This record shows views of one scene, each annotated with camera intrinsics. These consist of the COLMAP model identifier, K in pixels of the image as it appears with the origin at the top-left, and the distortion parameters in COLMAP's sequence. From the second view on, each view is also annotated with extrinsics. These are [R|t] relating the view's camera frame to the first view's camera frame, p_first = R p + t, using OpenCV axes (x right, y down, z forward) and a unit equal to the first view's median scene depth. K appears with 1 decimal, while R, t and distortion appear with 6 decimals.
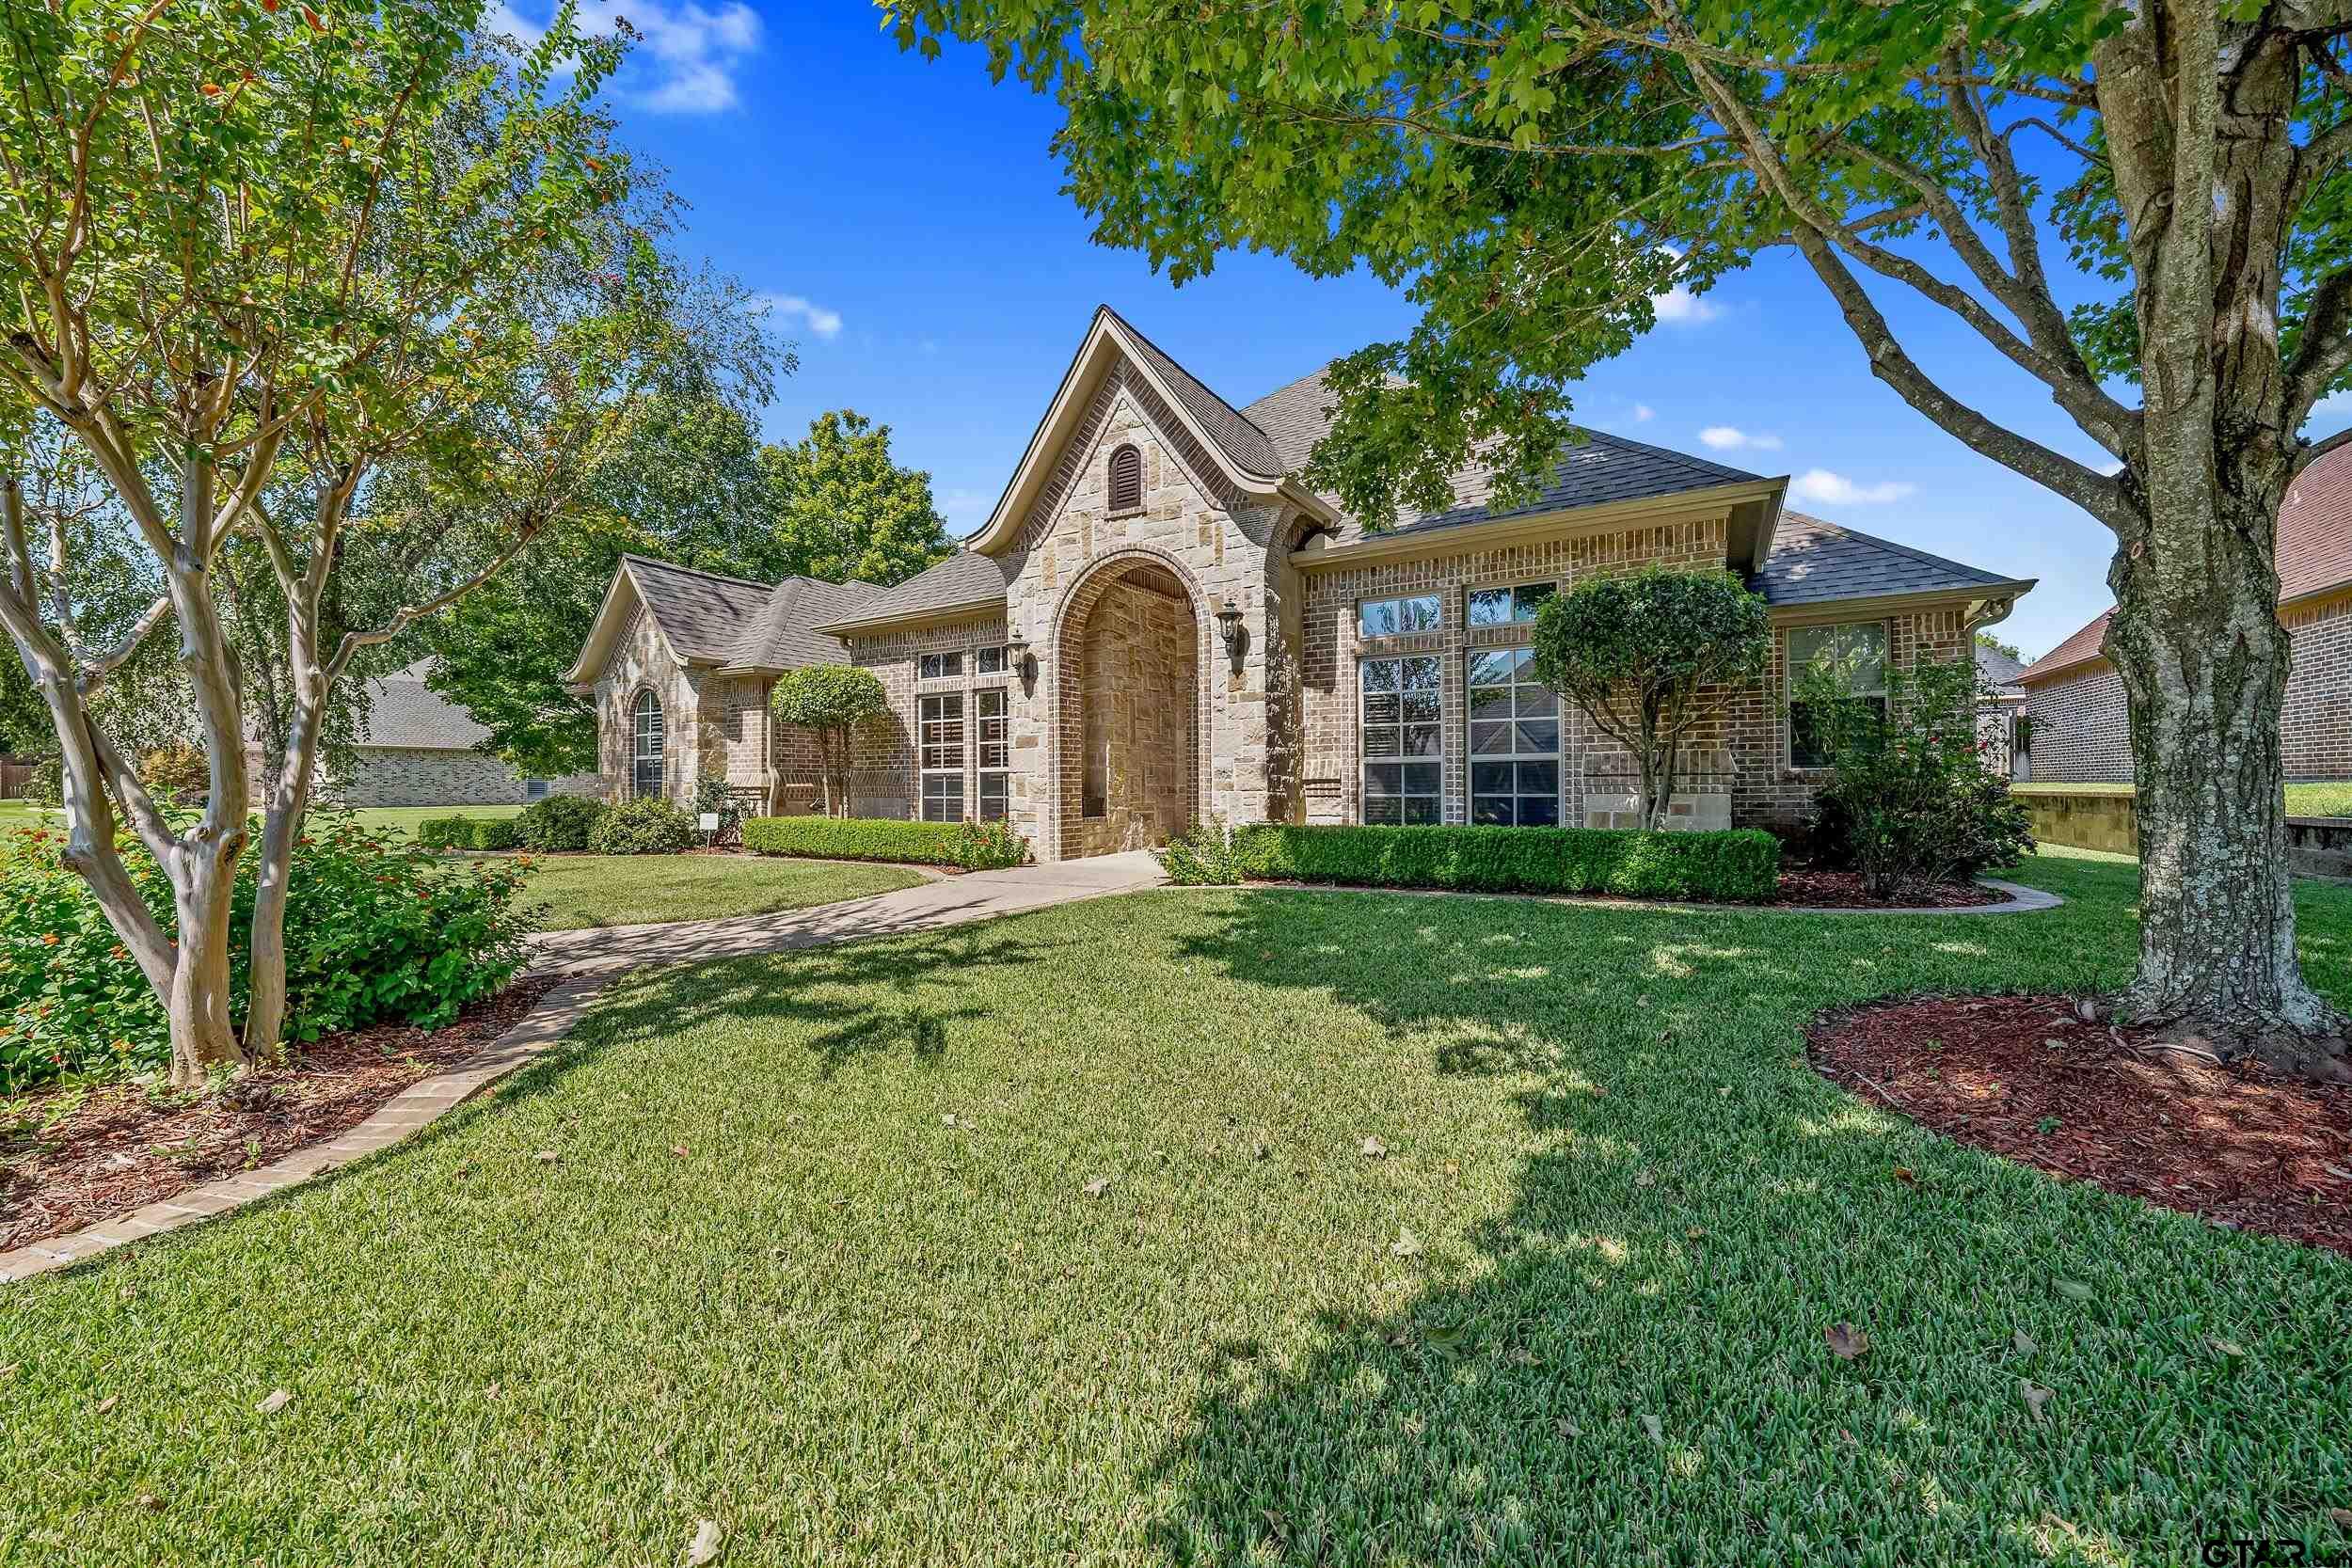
lens RADIAL K [[904.6, 0, 1187.7], [0, 904.6, 780.2], [0, 0, 1]] dist [-0.000287, -0.000046]
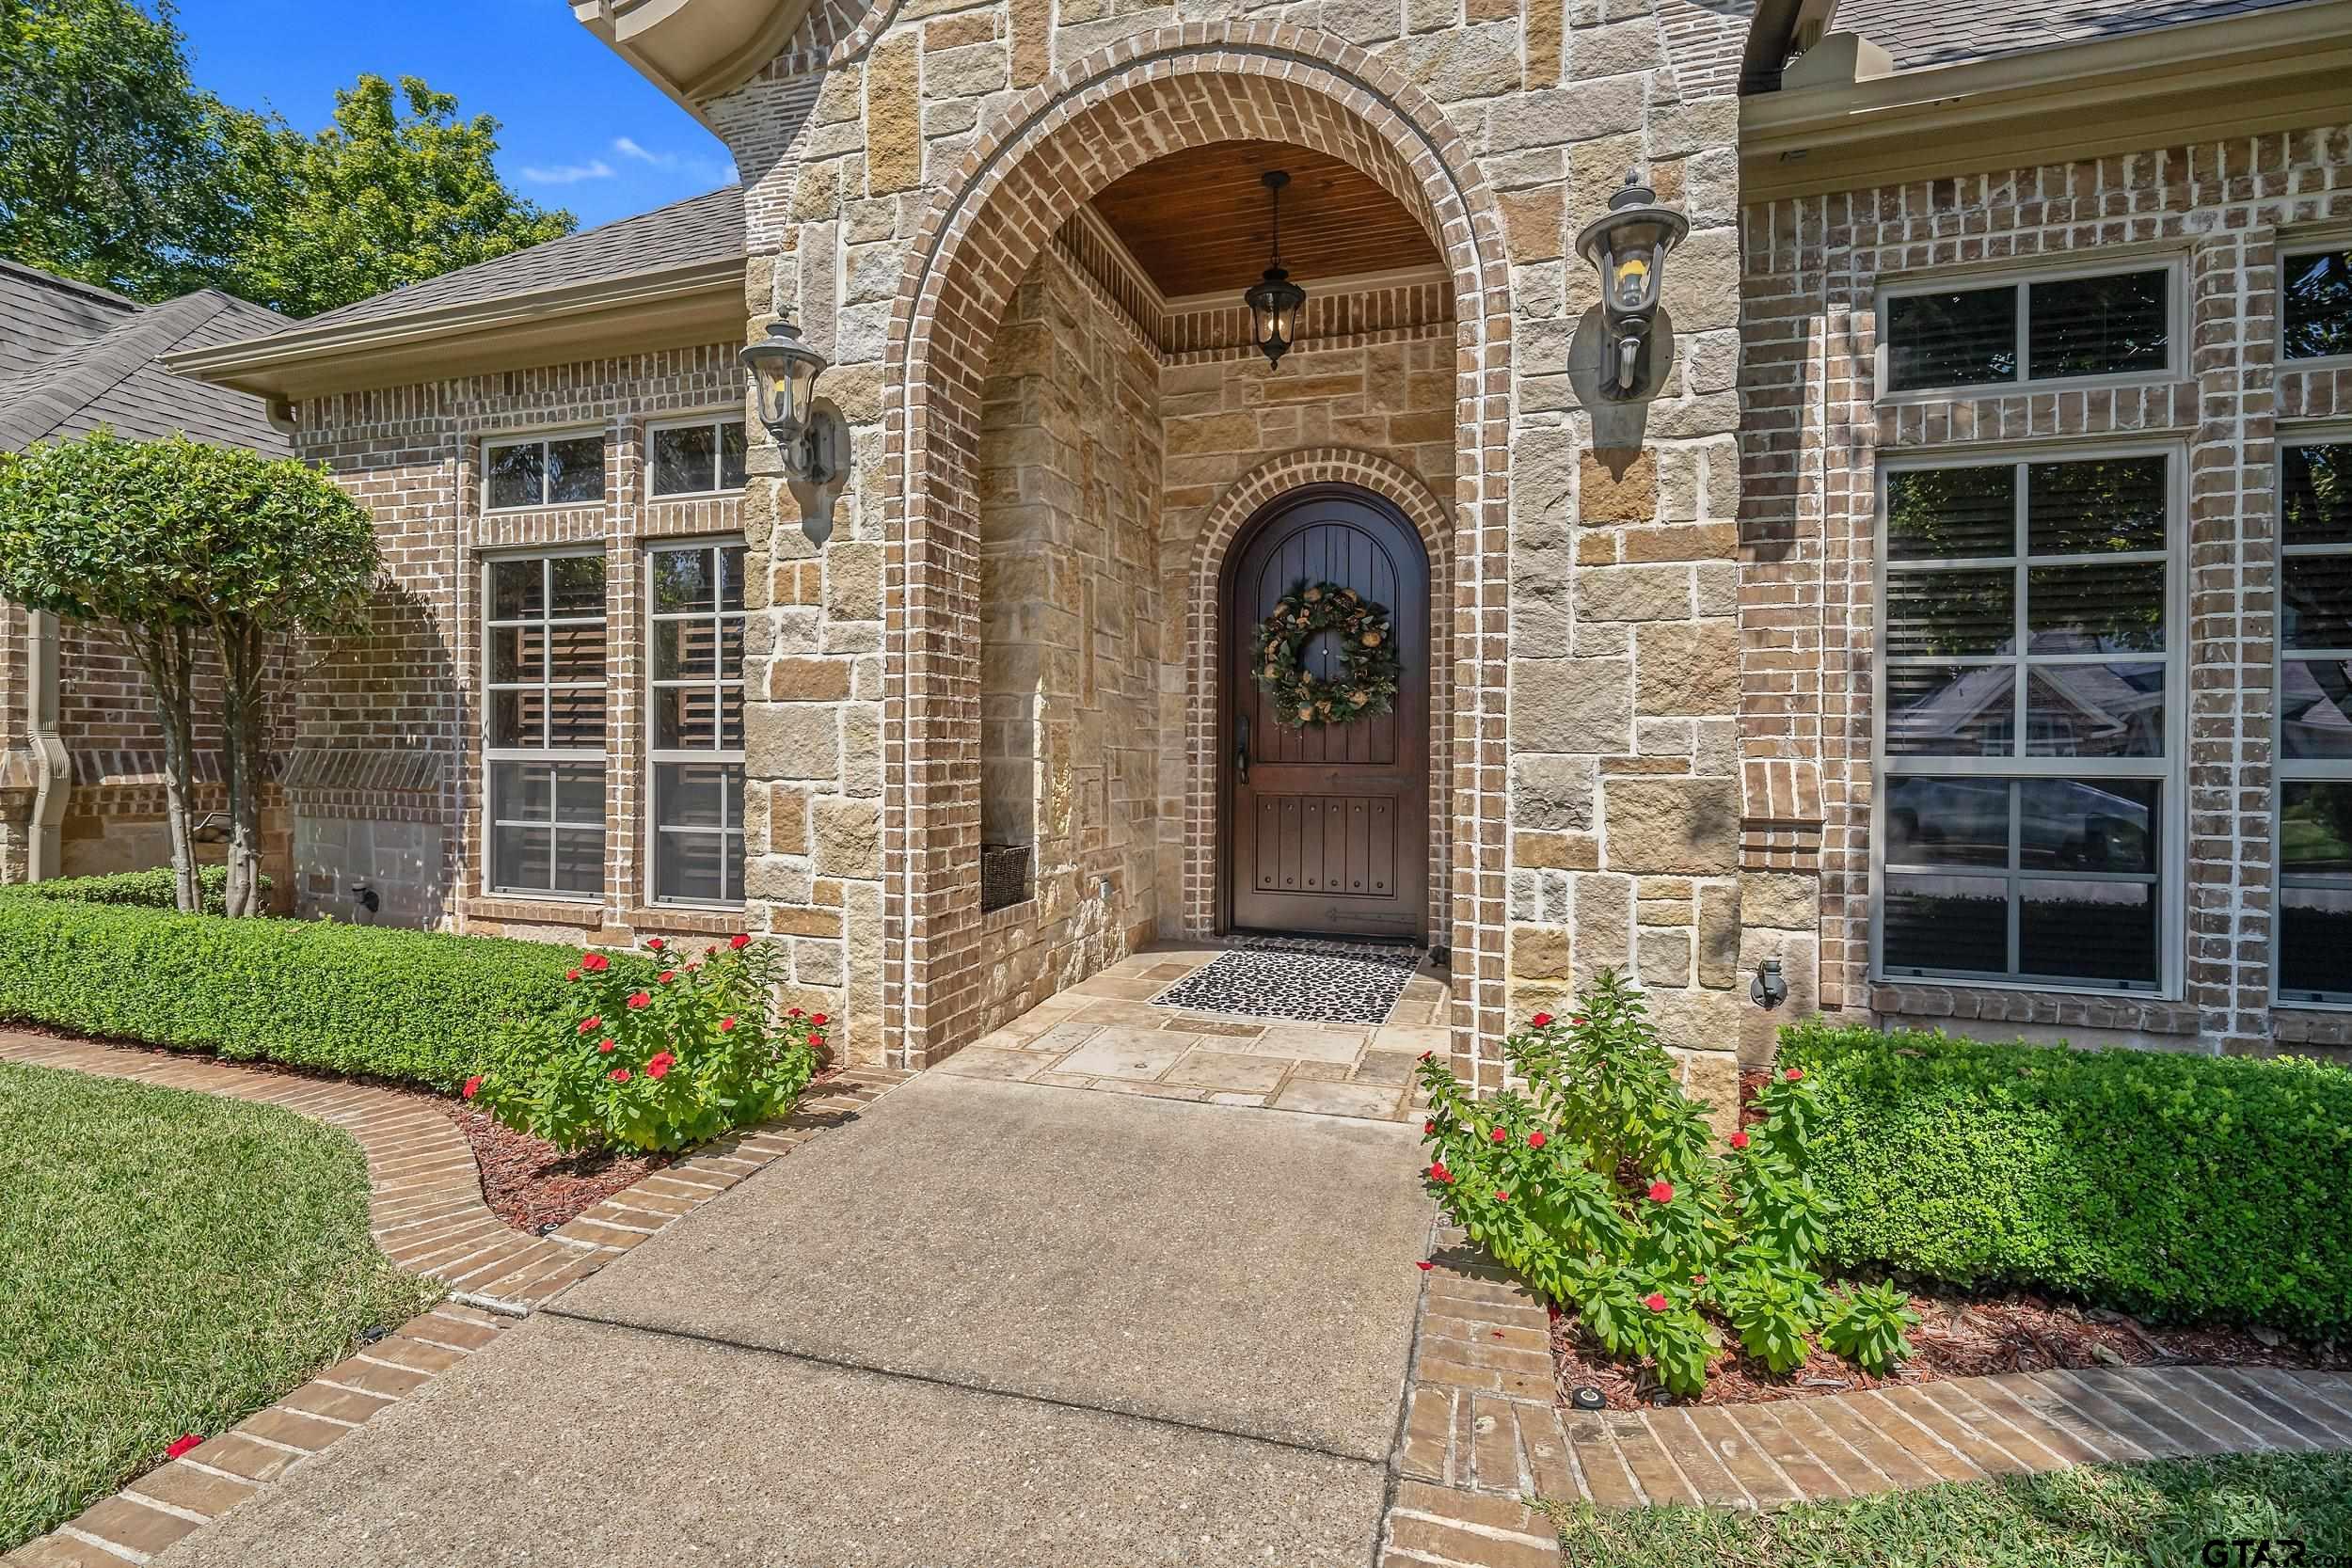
lens RADIAL K [[1046.7, 0, 1176.7], [0, 1046.7, 762.1], [0, 0, 1]] dist [0.000476, -0.000126]
pose [[0.975111, 0.012681, 0.221355, -0.119431], [-0.016963, 0.999704, 0.017456, -0.020603], [-0.221068, -0.020777, 0.975037, 0.551968]]
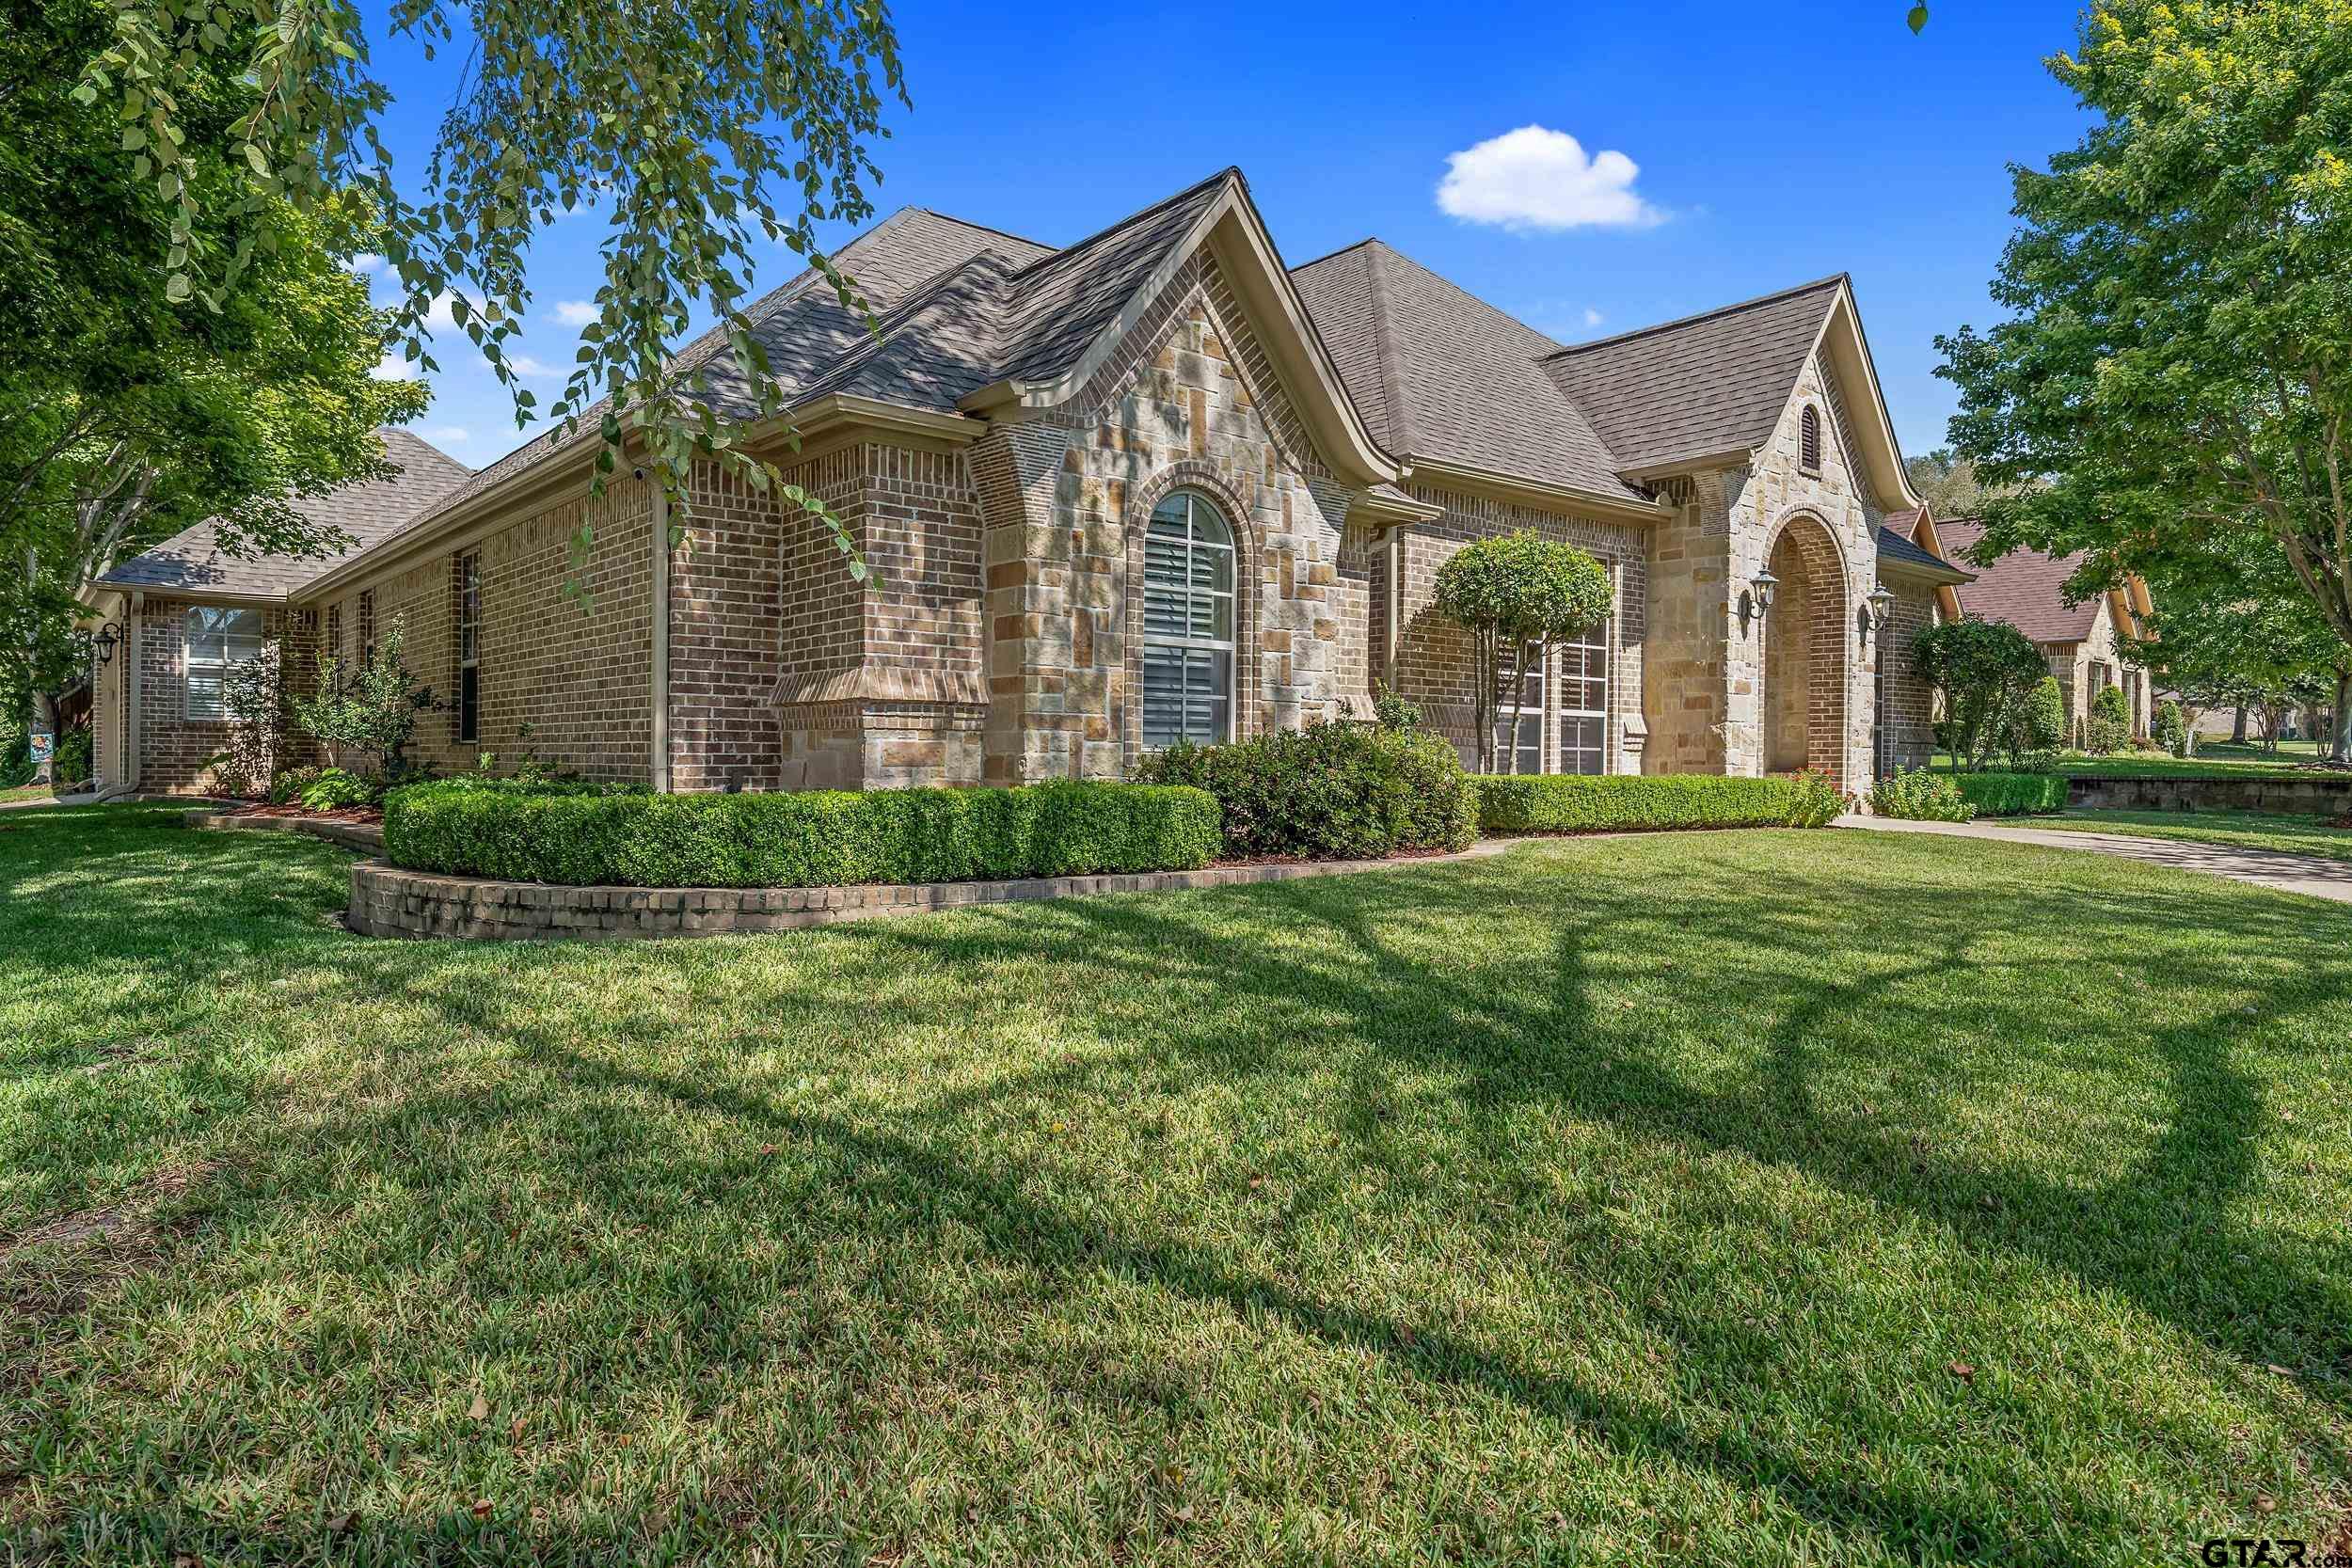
lens RADIAL K [[1437.7, 0, 1176.0], [0, 1437.7, 784.0], [0, 0, 1]] dist [-0.002024, 0.000162]
pose [[0.337139, -0.002143, 0.941452, -1.539908], [-0.020856, 0.999735, 0.009744, 0.045634], [-0.941224, -0.022920, 0.337005, 0.939829]]
